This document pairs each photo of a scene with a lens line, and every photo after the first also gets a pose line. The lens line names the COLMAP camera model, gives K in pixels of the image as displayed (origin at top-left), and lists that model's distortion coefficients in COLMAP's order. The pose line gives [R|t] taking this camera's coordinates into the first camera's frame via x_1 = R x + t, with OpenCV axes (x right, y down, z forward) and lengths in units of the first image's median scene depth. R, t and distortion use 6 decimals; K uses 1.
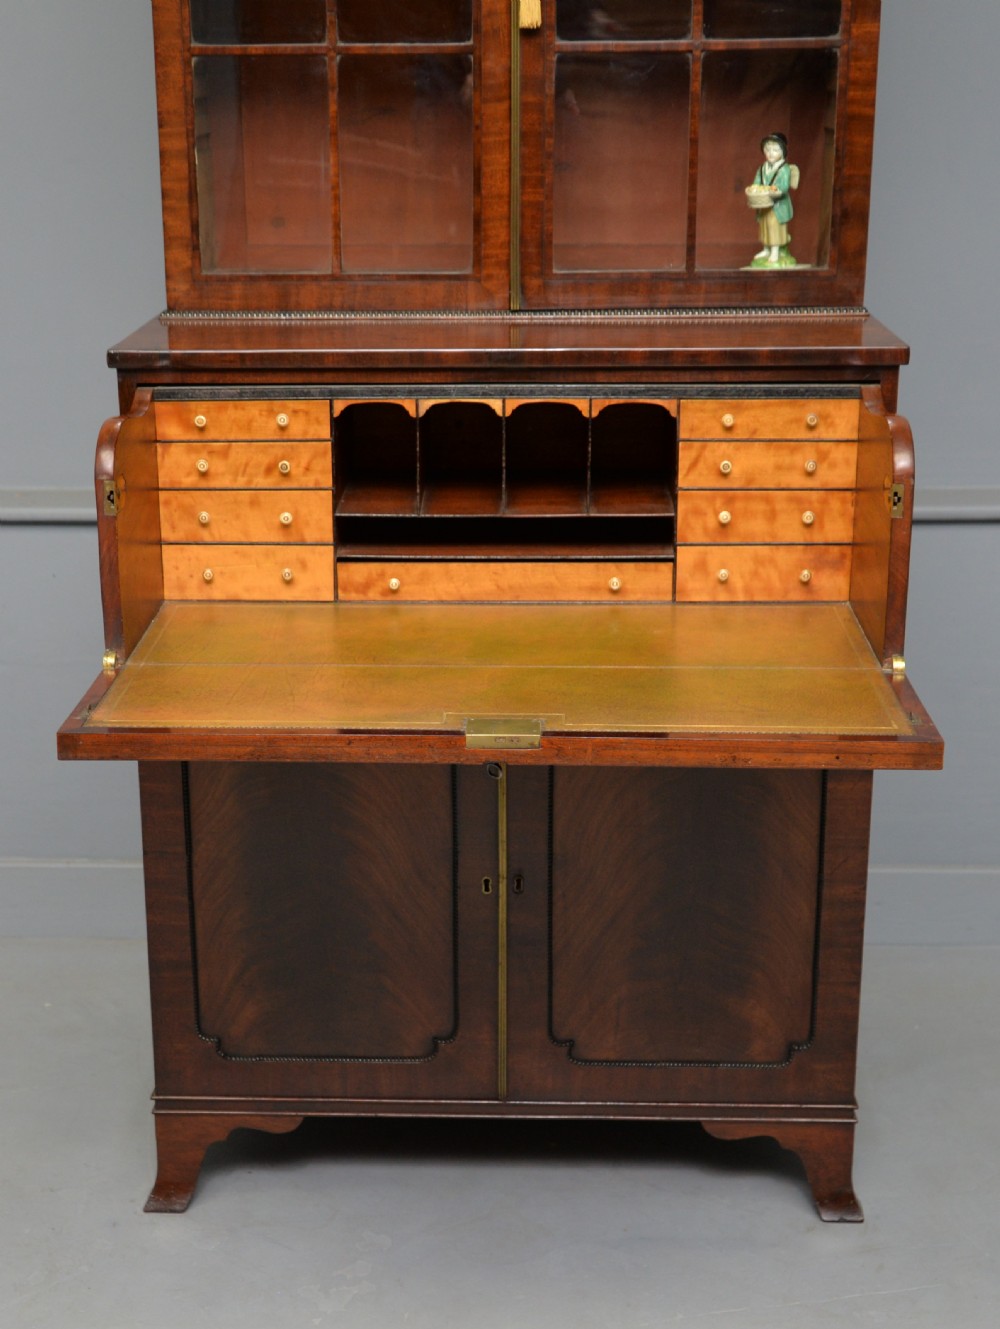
lens RADIAL K [[2212.1, 0, 428.1], [0, 2212.1, 797.5], [0, 0, 1]] dist [0.058864, 0.000000]
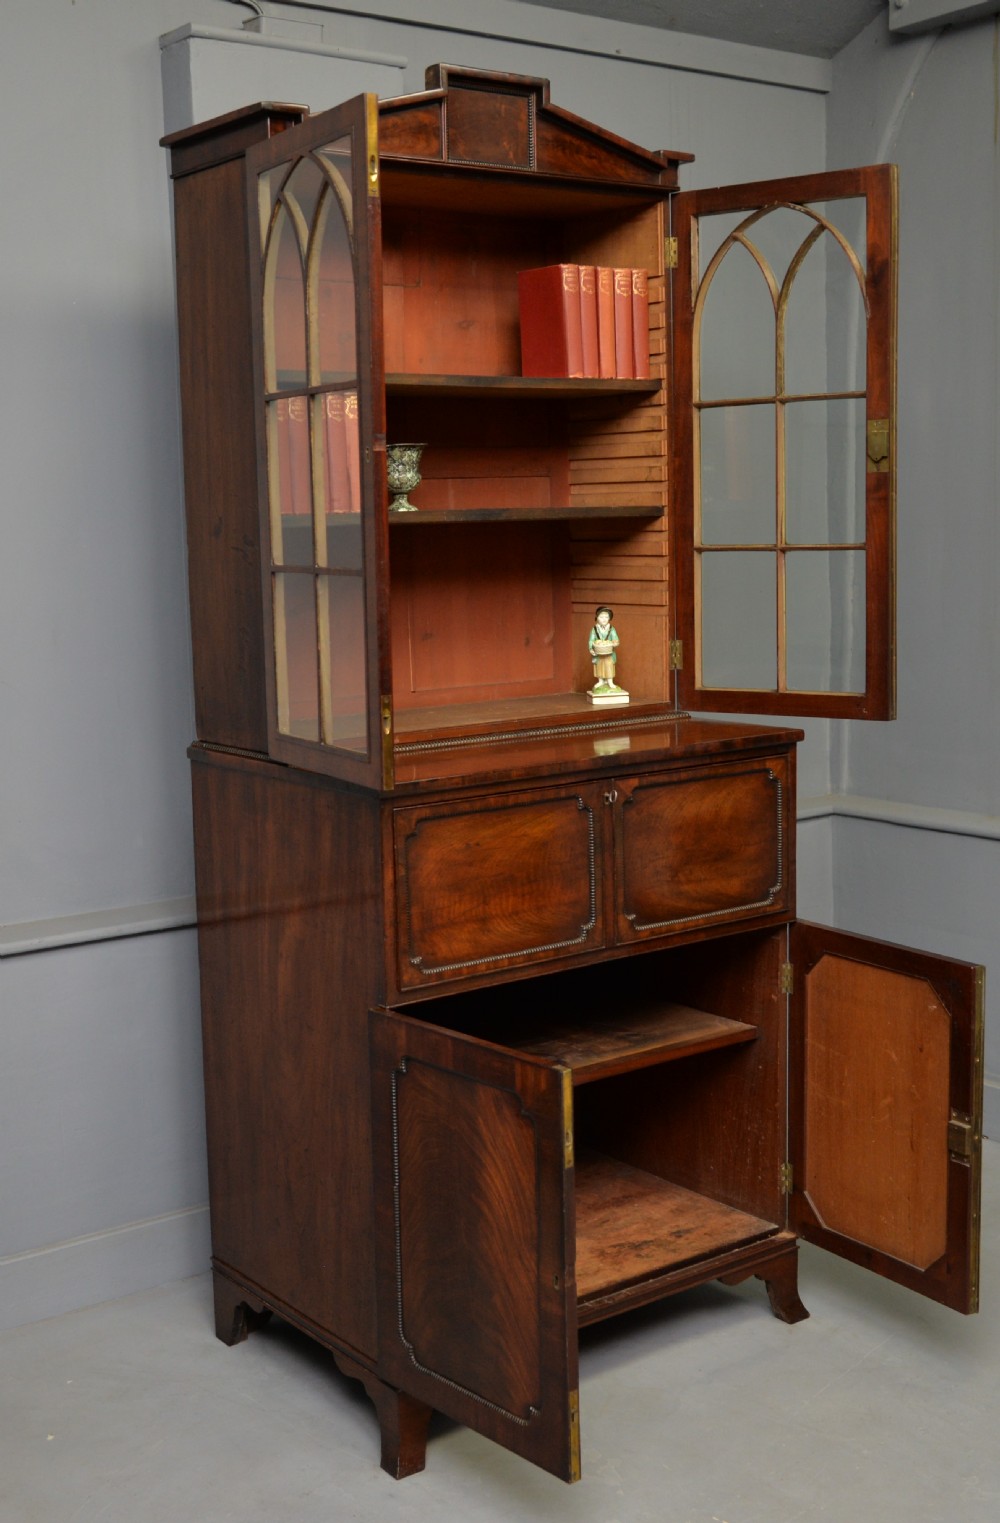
lens RADIAL K [[1872.7, 0, 474.0], [0, 1872.7, 774.9], [0, 0, 1]] dist [-0.027536, 0.000000]
pose [[0.774862, -0.101036, 0.624003, -0.731420], [0.221822, 0.967830, -0.118743, -0.058842], [-0.591932, 0.230427, 0.772347, 0.102944]]
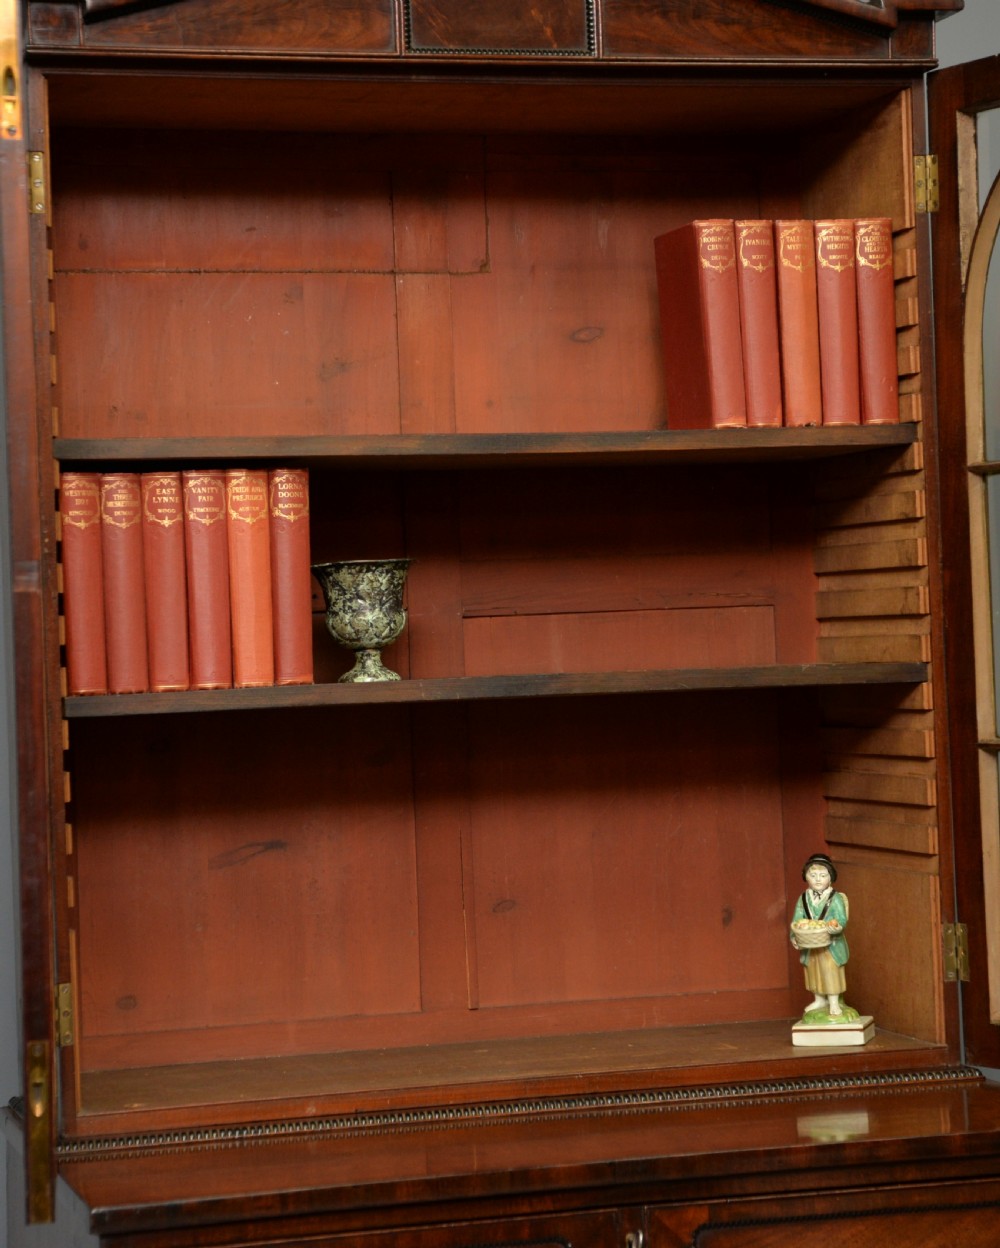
lens RADIAL K [[3305.9, 0, 528.3], [0, 3305.9, 593.6], [0, 0, 1]] dist [0.372891, 0.000000]
pose [[0.945412, -0.023166, 0.325053, -0.327370], [0.132805, 0.938271, -0.319392, -0.024784], [-0.297589, 0.345125, 0.890129, -0.044784]]
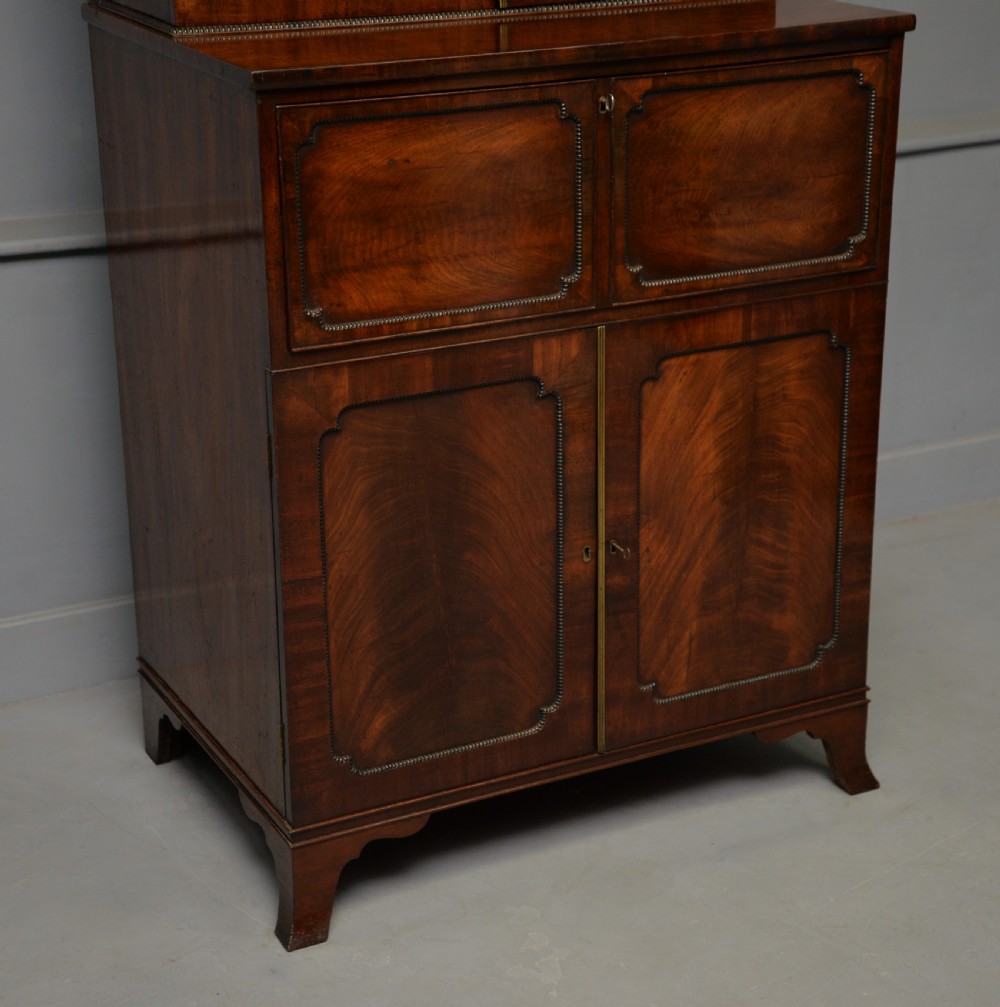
lens RADIAL K [[2155.5, 0, 544.6], [0, 2155.5, 518.9], [0, 0, 1]] dist [0.286220, 0.000000]
pose [[0.856385, -0.172335, 0.486729, -0.493438], [0.164579, 0.984595, 0.059041, -0.041551], [-0.489406, 0.029543, 0.871556, 0.102769]]
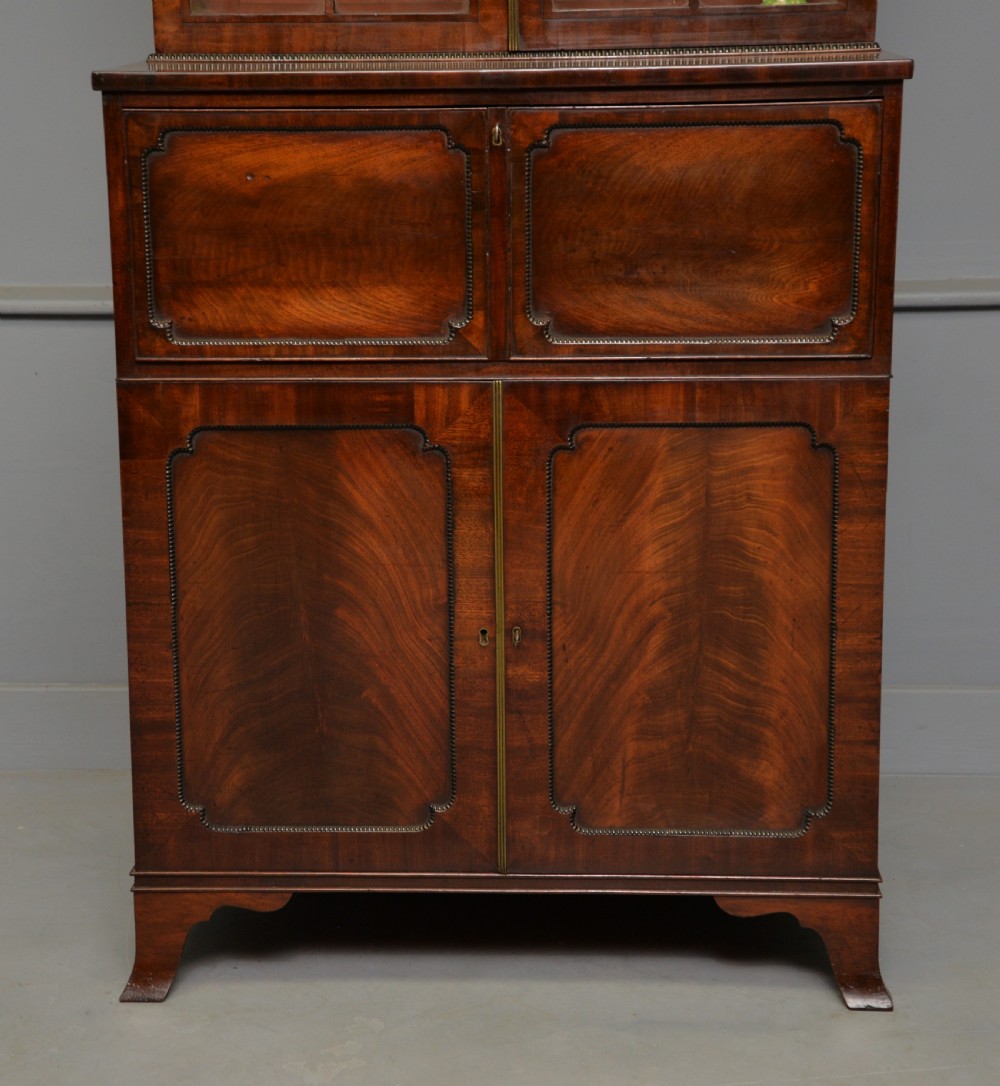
lens RADIAL K [[2537.2, 0, 443.2], [0, 2537.2, 562.7], [0, 0, 1]] dist [0.330274, 0.000000]
pose [[0.999946, -0.000870, -0.010394, 0.020298], [-0.000197, 0.994758, -0.102257, 0.120182], [0.010429, 0.102253, 0.994704, -0.099045]]
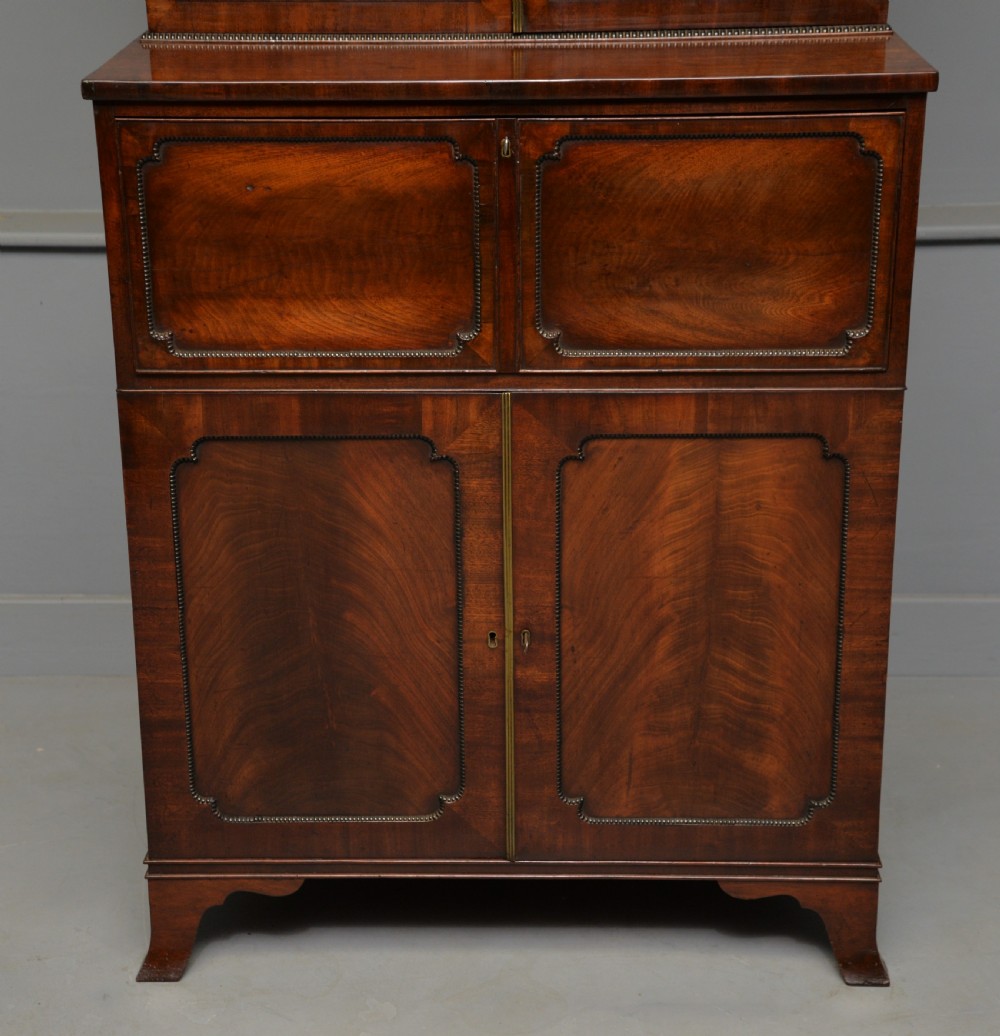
lens RADIAL K [[2099.8, 0, 477.0], [0, 2099.8, 516.0], [0, 0, 1]] dist [0.252040, 0.000000]
pose [[0.999816, -0.008867, 0.016996, 0.004623], [0.008451, 0.999667, 0.024400, -0.036171], [-0.017207, -0.024252, 0.999558, 0.087721]]
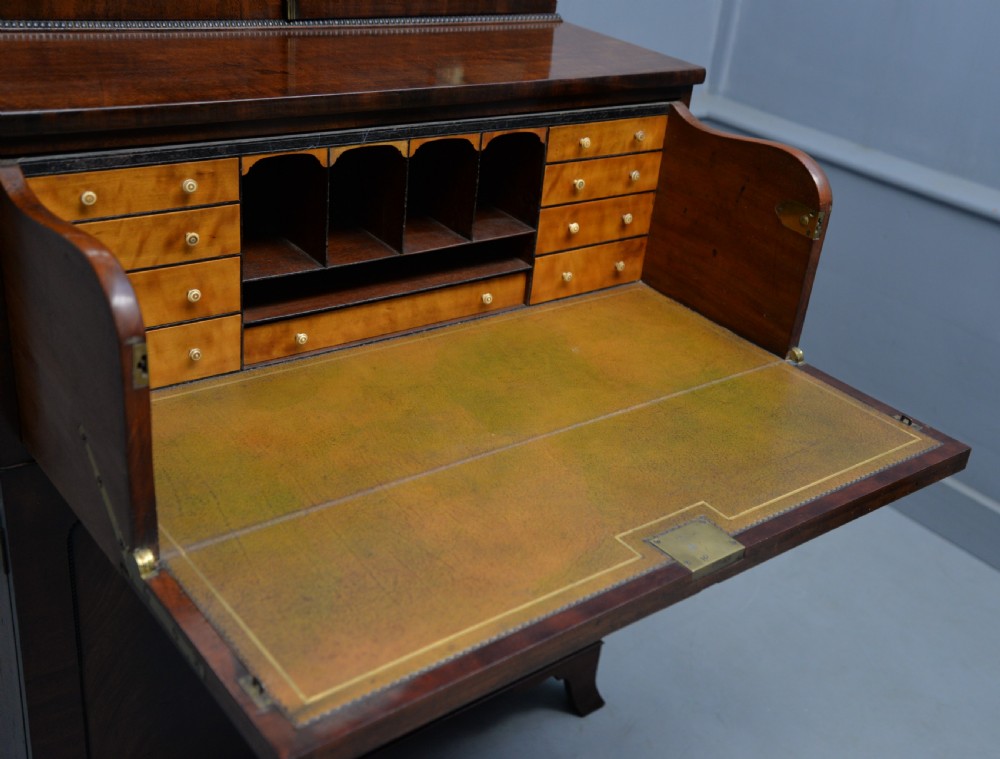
lens RADIAL K [[1128.3, 0, 560.5], [0, 1128.3, 385.2], [0, 0, 1]] dist [0.086615, 0.000000]
pose [[0.729275, -0.229263, 0.644667, -0.240292], [0.103479, 0.968311, 0.227300, -0.168280], [-0.676350, -0.099054, 0.729890, 0.542896]]
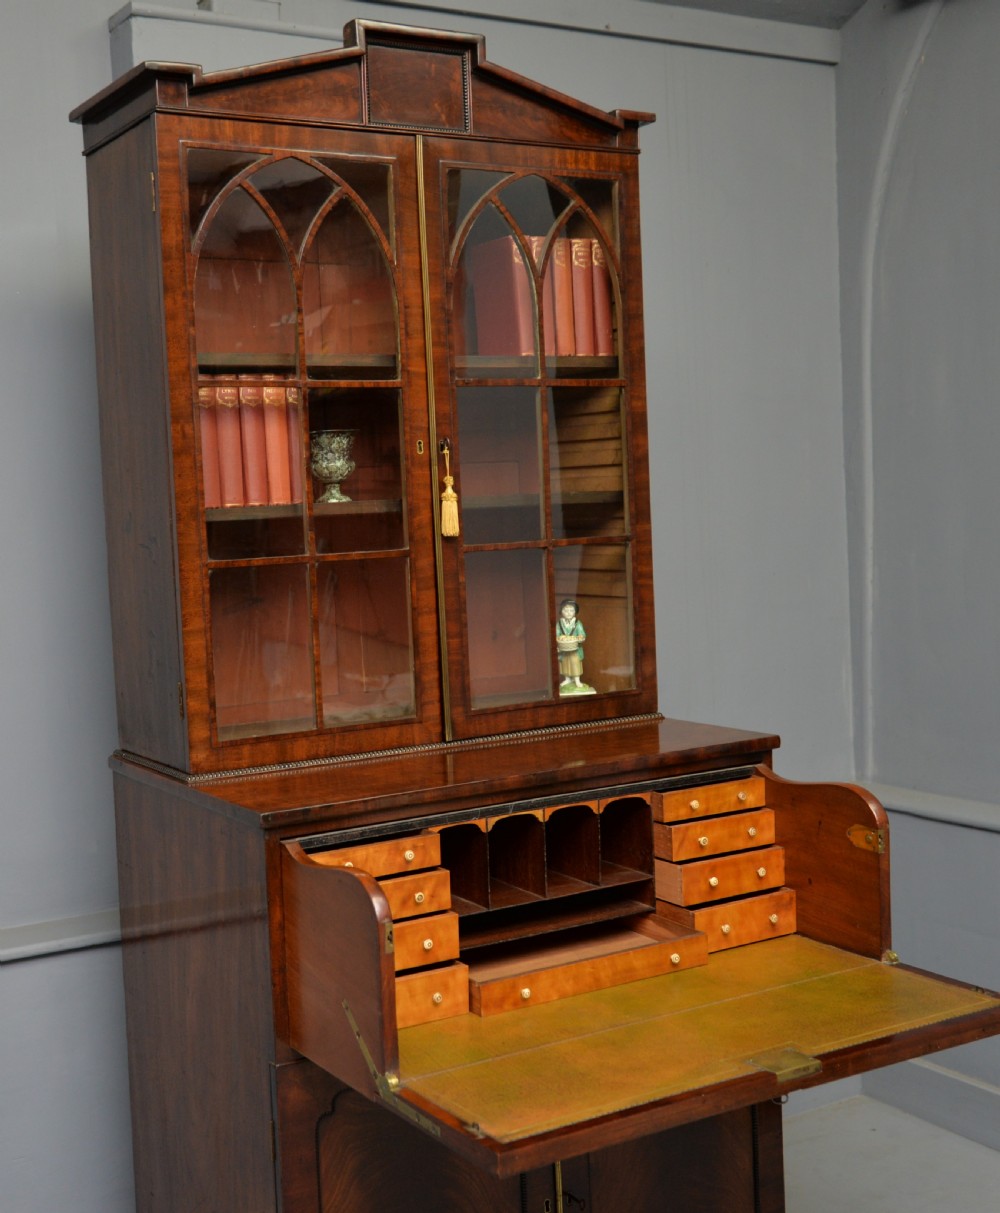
lens RADIAL K [[1631.9, 0, 446.7], [0, 1631.9, 621.2], [0, 0, 1]] dist [0.014379, 0.000000]
pose [[0.833249, -0.070870, 0.548338, -0.484269], [0.212099, 0.956848, -0.198636, -0.099753], [-0.510599, 0.281815, 0.812323, 0.213538]]
